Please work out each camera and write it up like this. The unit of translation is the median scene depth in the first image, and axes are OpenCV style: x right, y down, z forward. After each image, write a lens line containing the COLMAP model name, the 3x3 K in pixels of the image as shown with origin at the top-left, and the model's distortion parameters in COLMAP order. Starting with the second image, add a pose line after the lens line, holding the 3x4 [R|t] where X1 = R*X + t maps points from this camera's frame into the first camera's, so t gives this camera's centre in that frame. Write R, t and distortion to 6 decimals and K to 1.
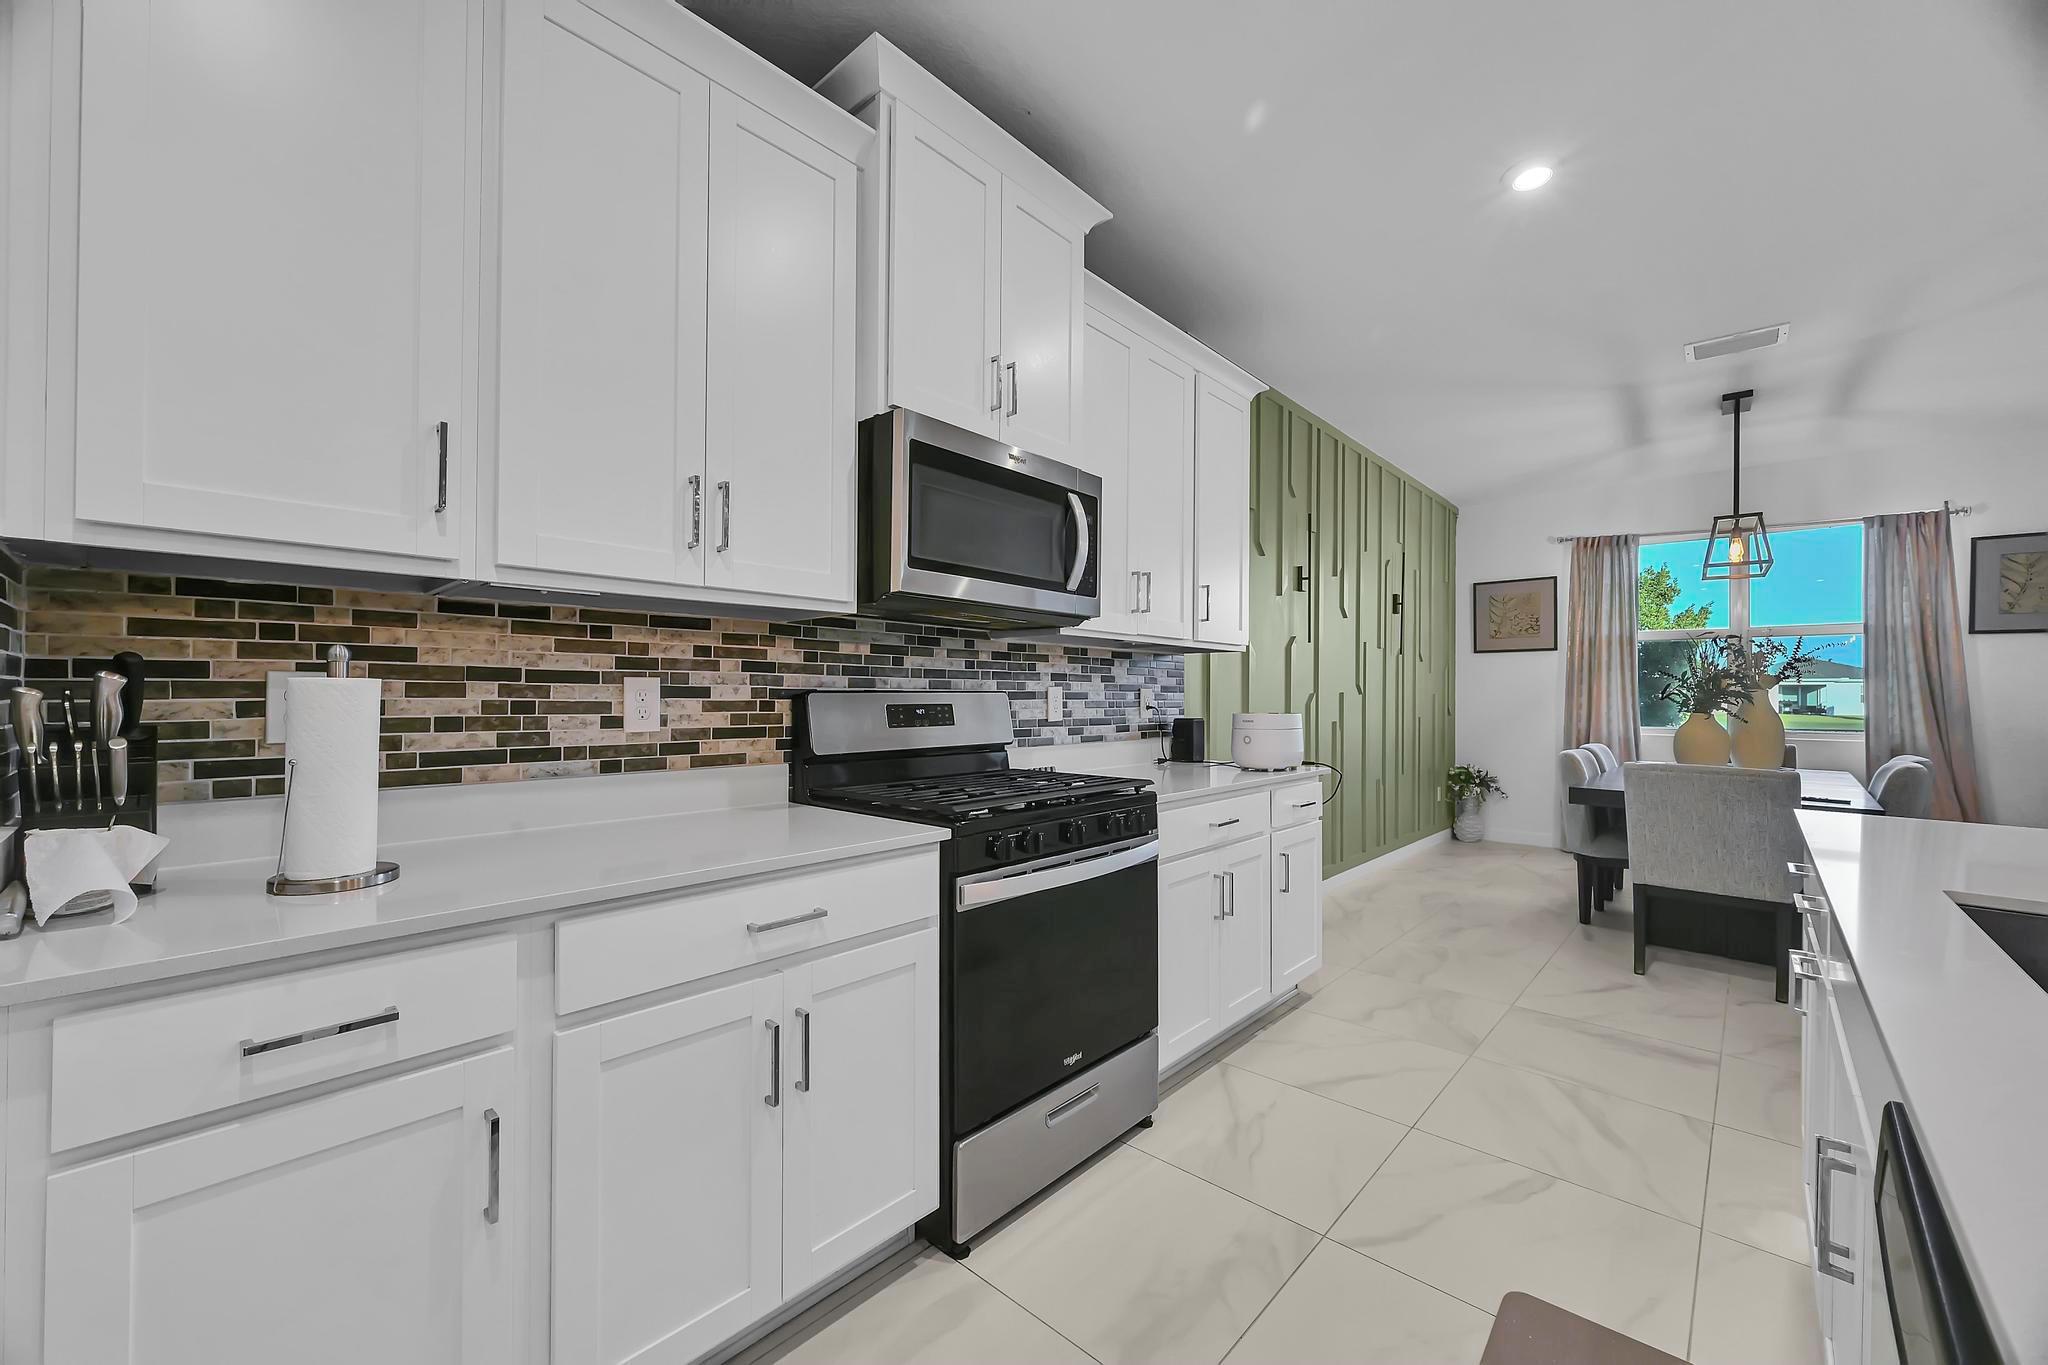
lens RADIAL K [[795.8, 0, 1015.3], [0, 795.8, 687.8], [0, 0, 1]] dist [-0.004109, 0.000519]
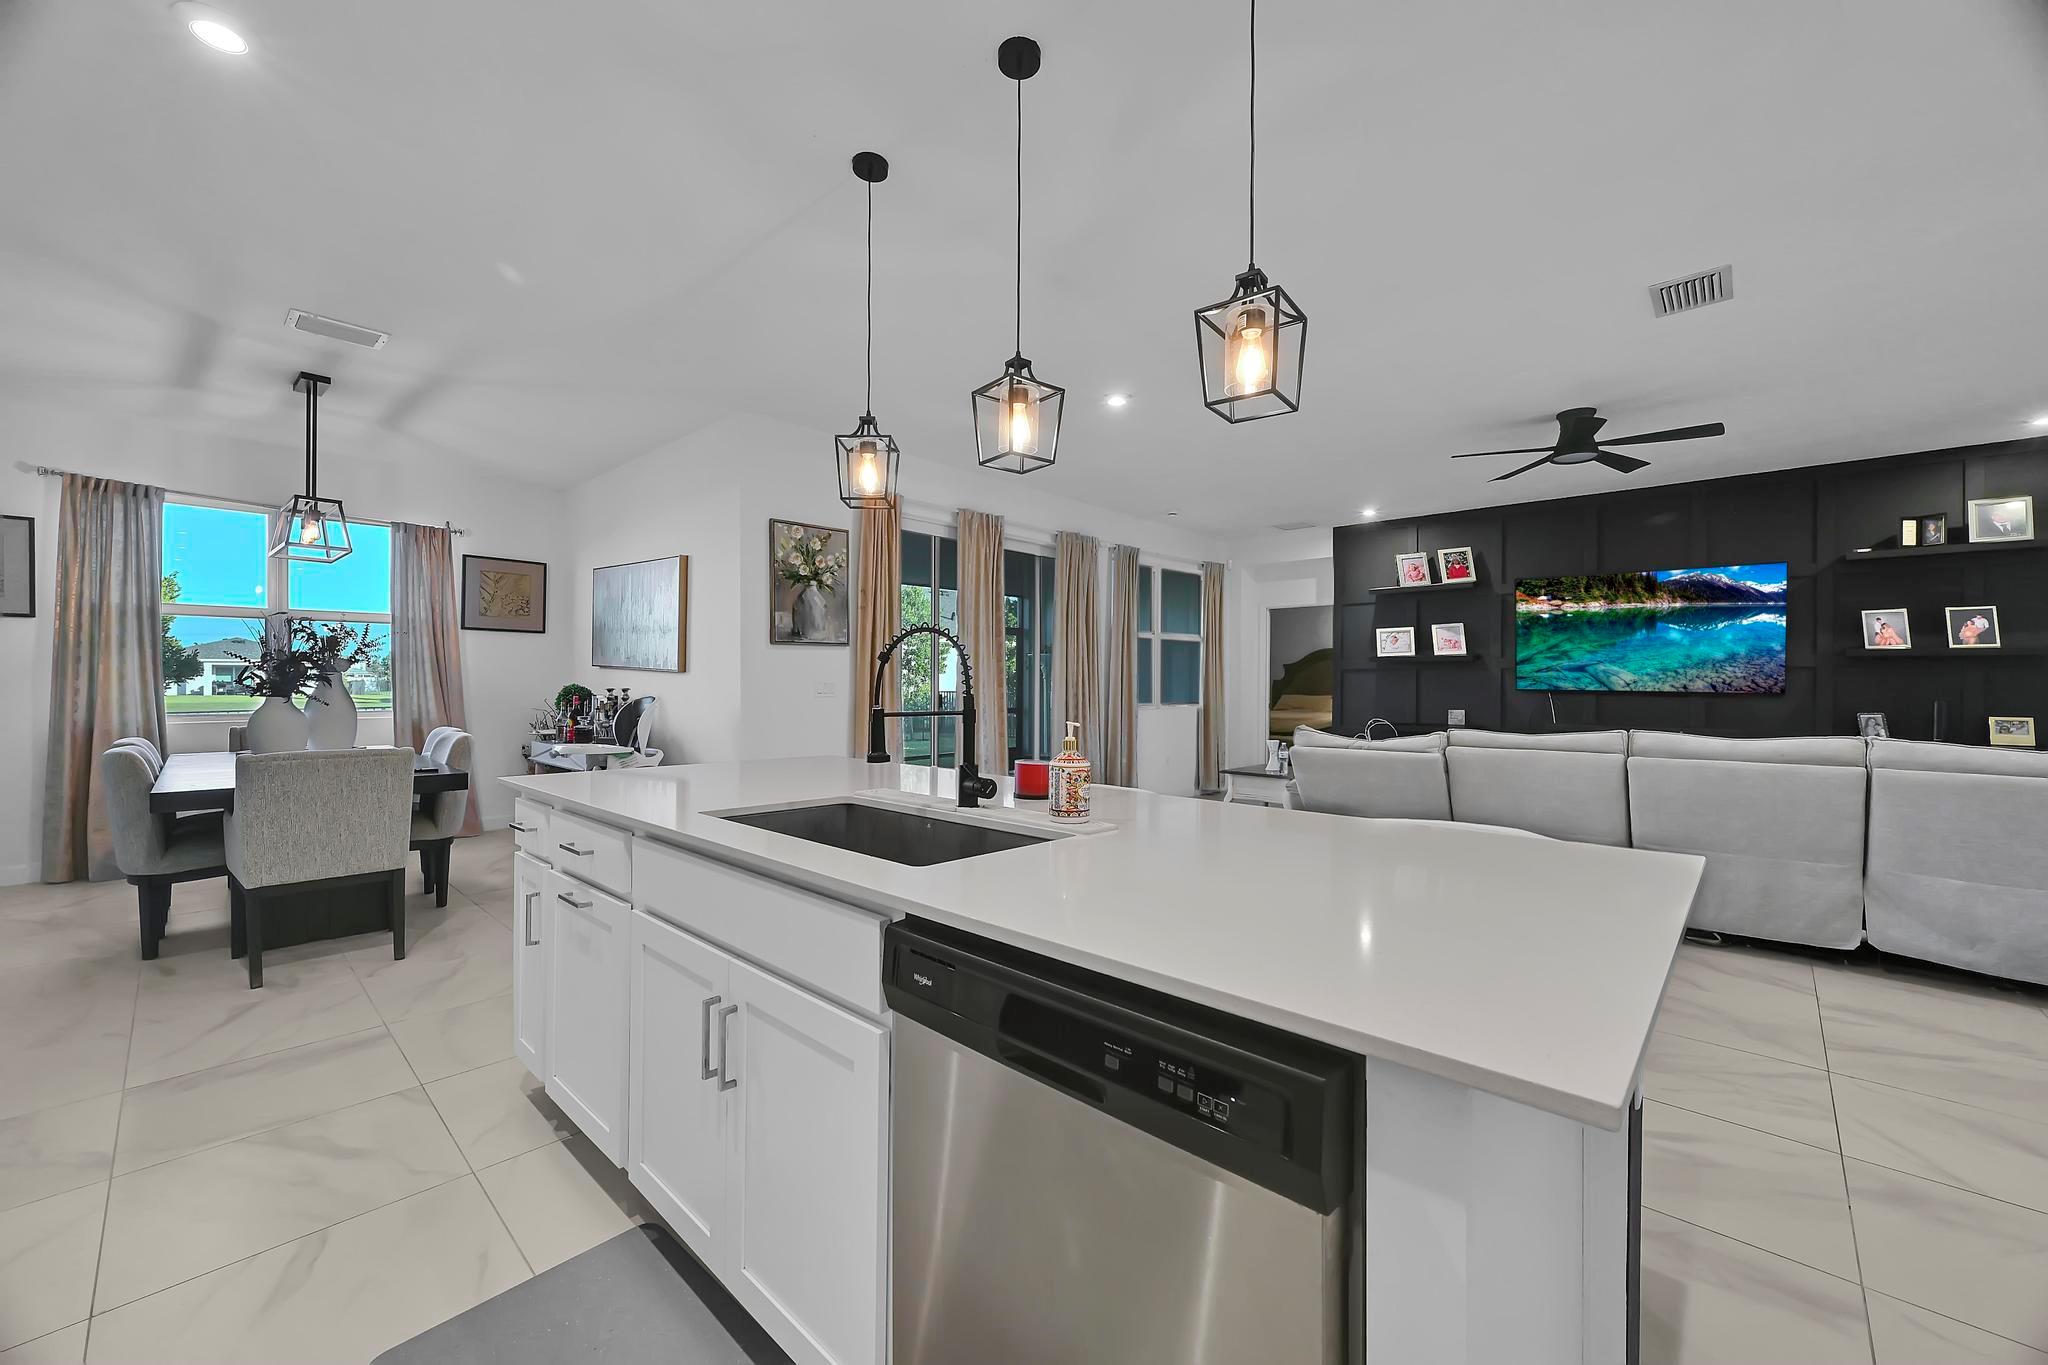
lens RADIAL K [[795.8, 0, 1019.8], [0, 795.8, 682.2], [0, 0, 1]] dist [-0.004109, 0.000519]
pose [[0.003069, -0.009659, 0.999949, -0.134350], [-0.008748, 0.999915, 0.009685, -0.004015], [-0.999957, -0.008777, 0.002985, 0.159877]]
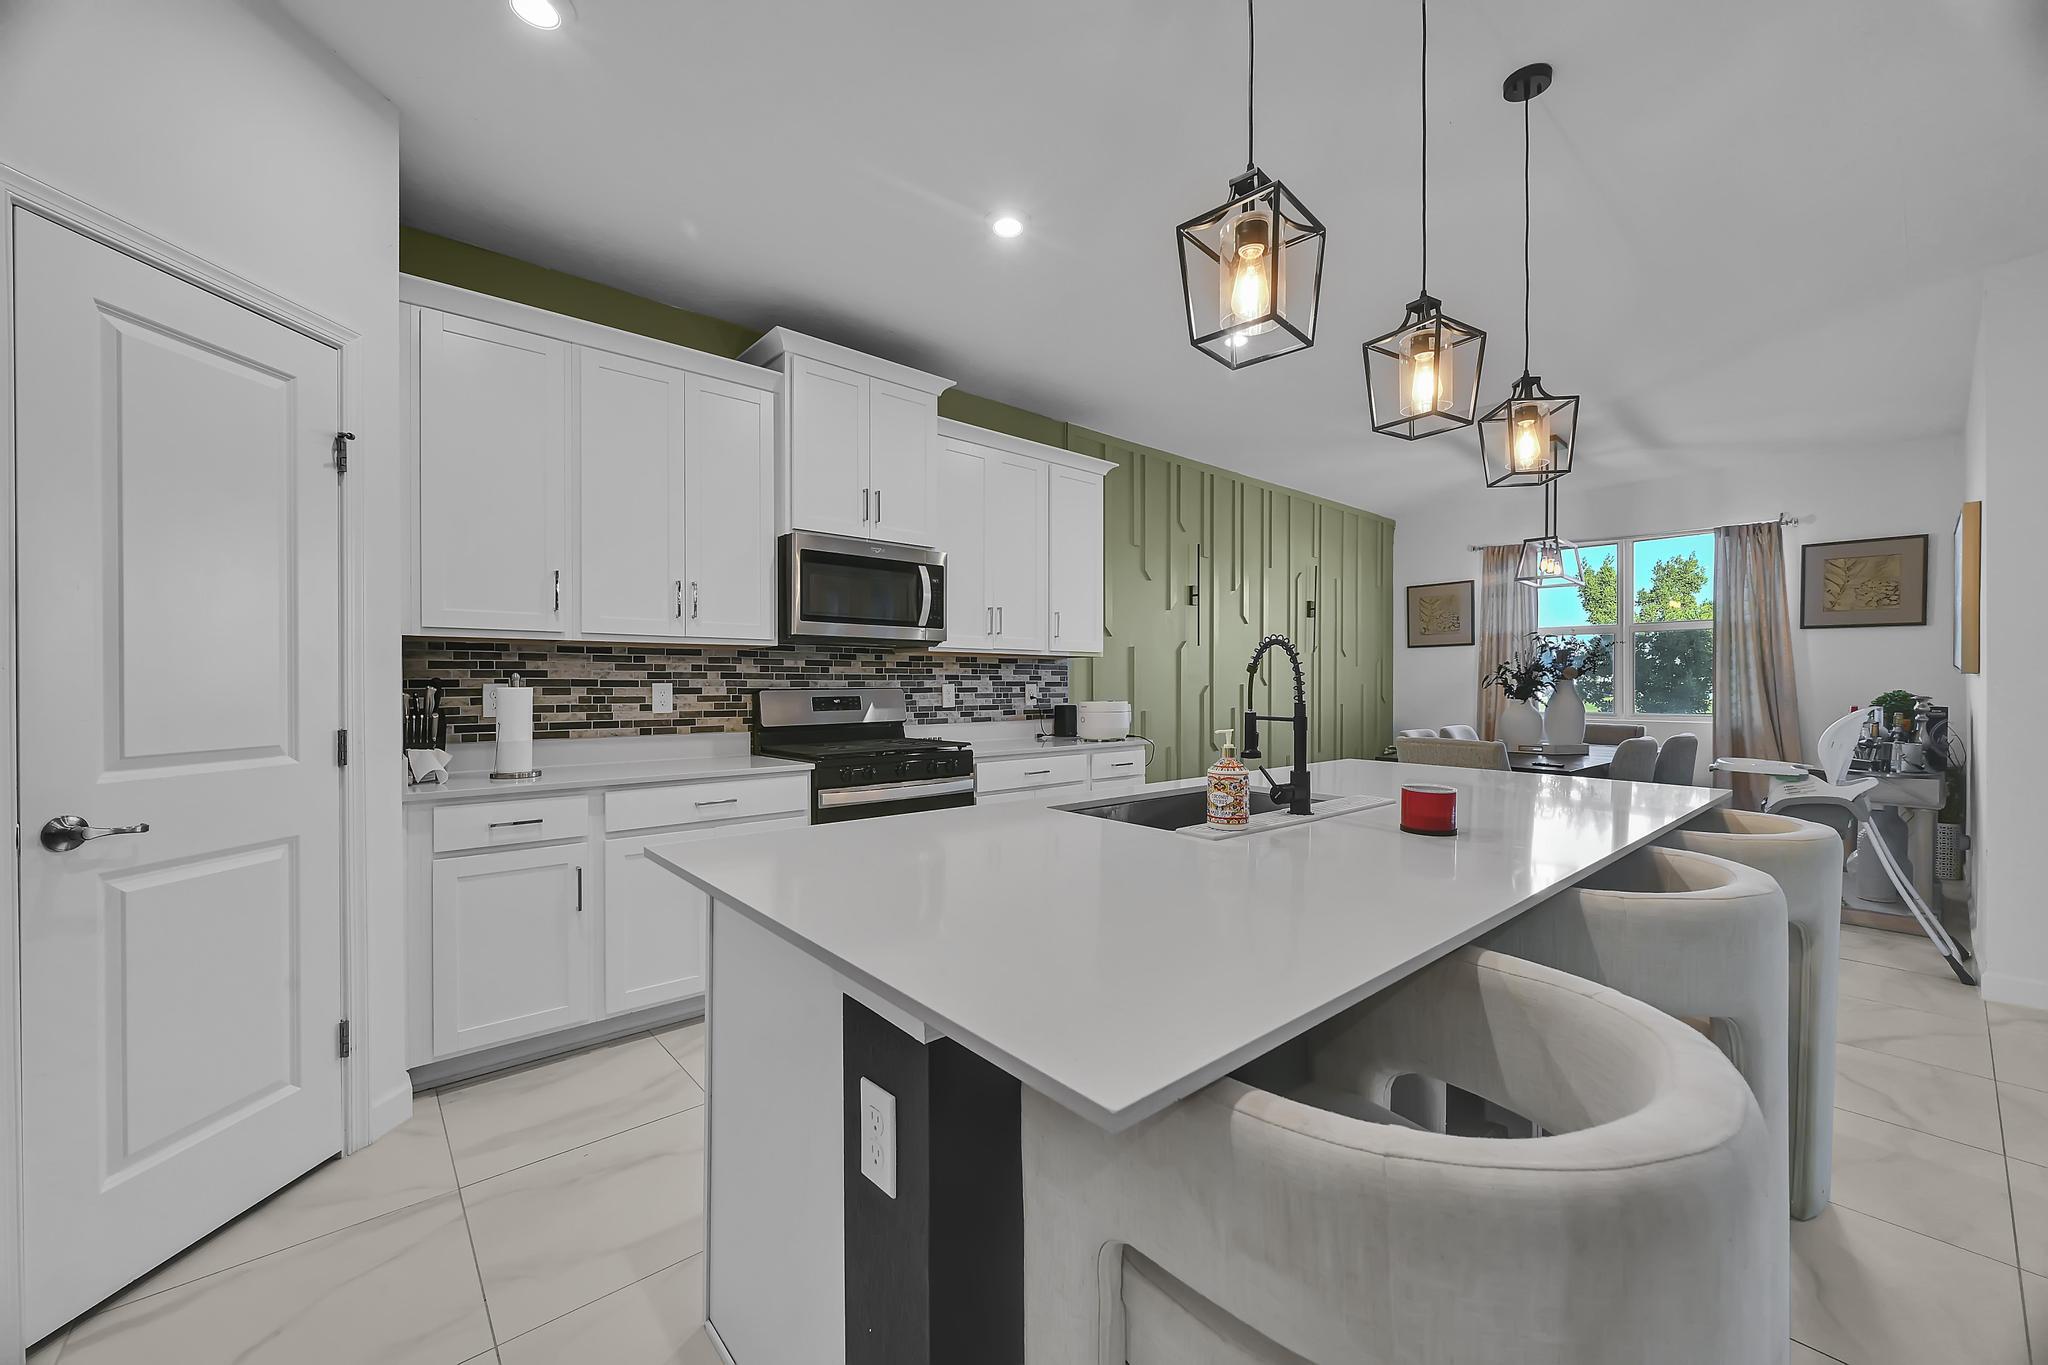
lens RADIAL K [[795.8, 0, 1016.5], [0, 795.8, 688.7], [0, 0, 1]] dist [-0.004109, 0.000519]
pose [[0.993639, -0.008625, -0.112278, 0.352044], [0.009941, 0.999888, 0.011172, -0.008078], [0.112169, -0.012217, 0.993614, -0.467854]]
